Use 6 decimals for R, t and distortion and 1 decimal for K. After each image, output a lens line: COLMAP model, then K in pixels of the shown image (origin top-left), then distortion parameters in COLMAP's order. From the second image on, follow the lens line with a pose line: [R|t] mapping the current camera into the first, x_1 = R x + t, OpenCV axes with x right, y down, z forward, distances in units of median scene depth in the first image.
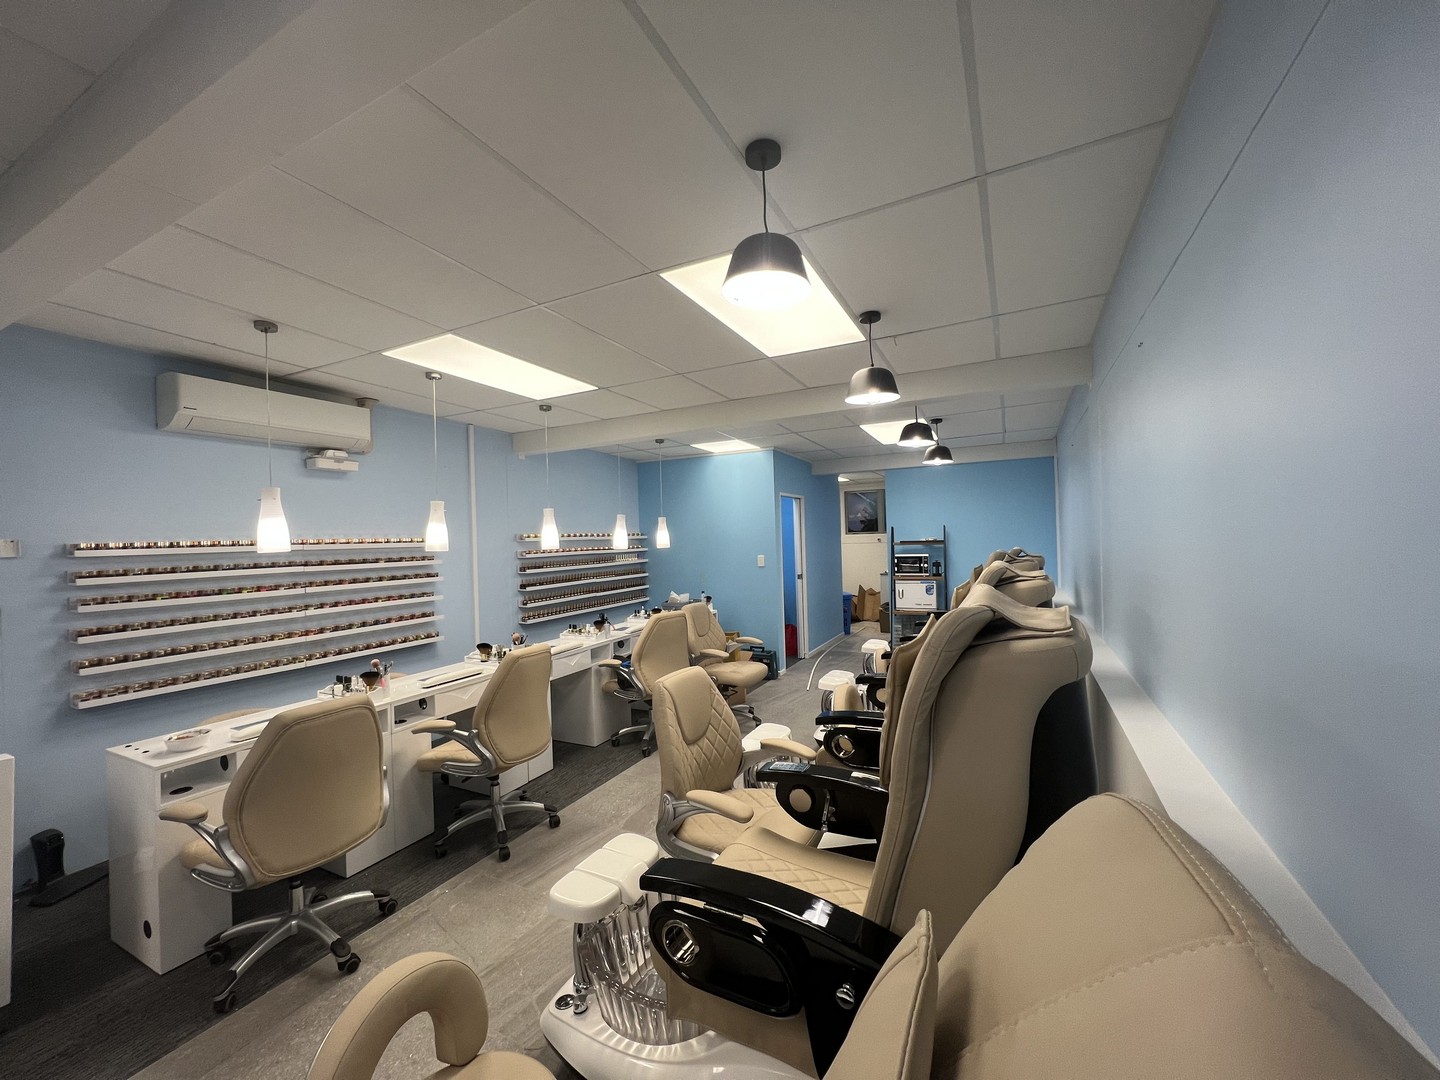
lens RADIAL K [[576.0, 0, 715.8], [0, 576.0, 537.1], [0, 0, 1]] dist [-0.003175, 0.000346]
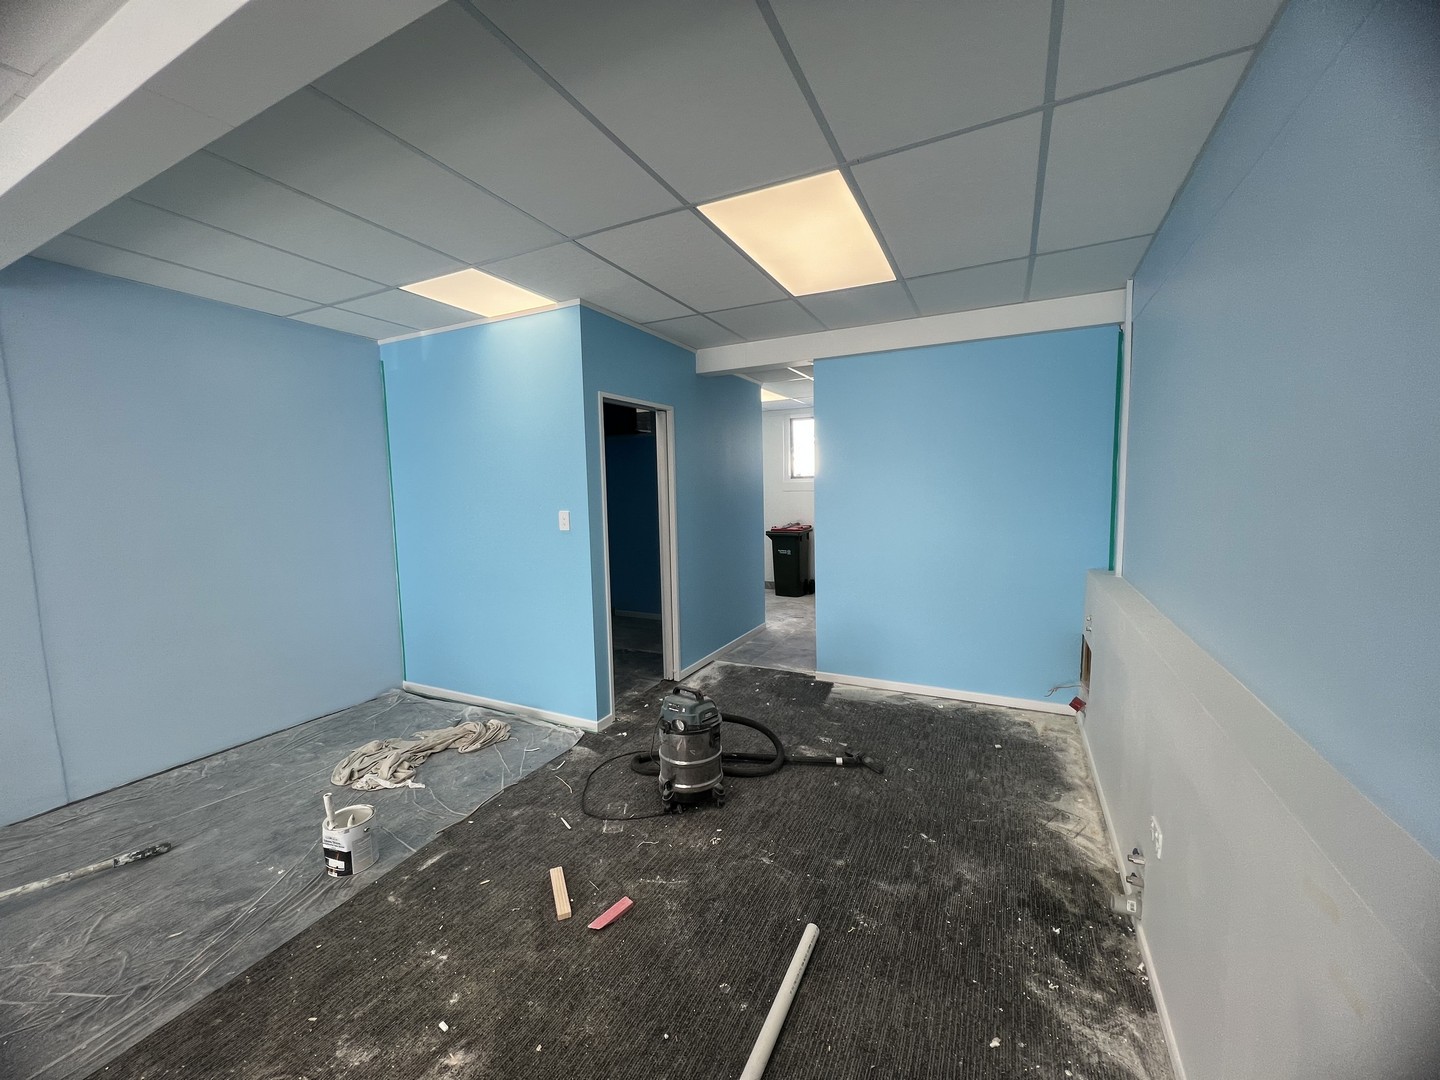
lens RADIAL K [[576.0, 0, 715.8], [0, 576.0, 537.1], [0, 0, 1]] dist [-0.003175, 0.000346]
pose [[0.999952, 0.007314, 0.006575, 0.318412], [-0.007876, 0.995921, 0.089884, 0.010864], [-0.005891, -0.089932, 0.995930, 0.679653]]
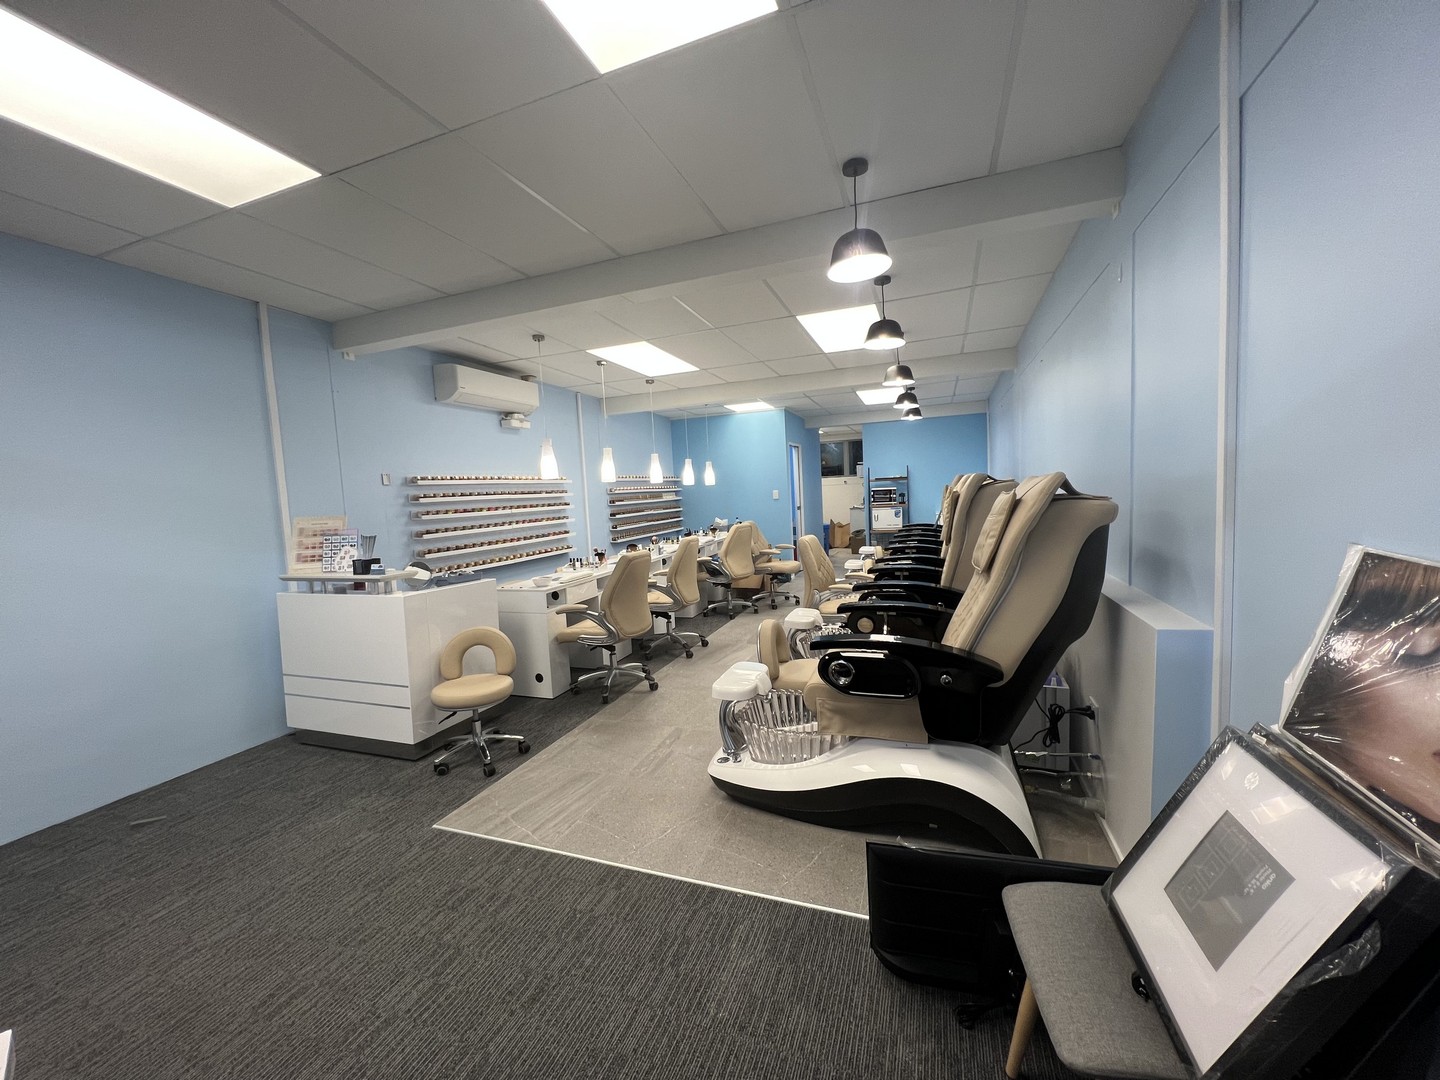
lens RADIAL K [[576.0, 0, 715.8], [0, 576.0, 537.1], [0, 0, 1]] dist [-0.003175, 0.000346]
pose [[0.993324, -0.030918, 0.111137, -0.305112], [0.022239, 0.996666, 0.078499, 0.046672], [-0.113194, -0.075503, 0.990700, -0.437967]]
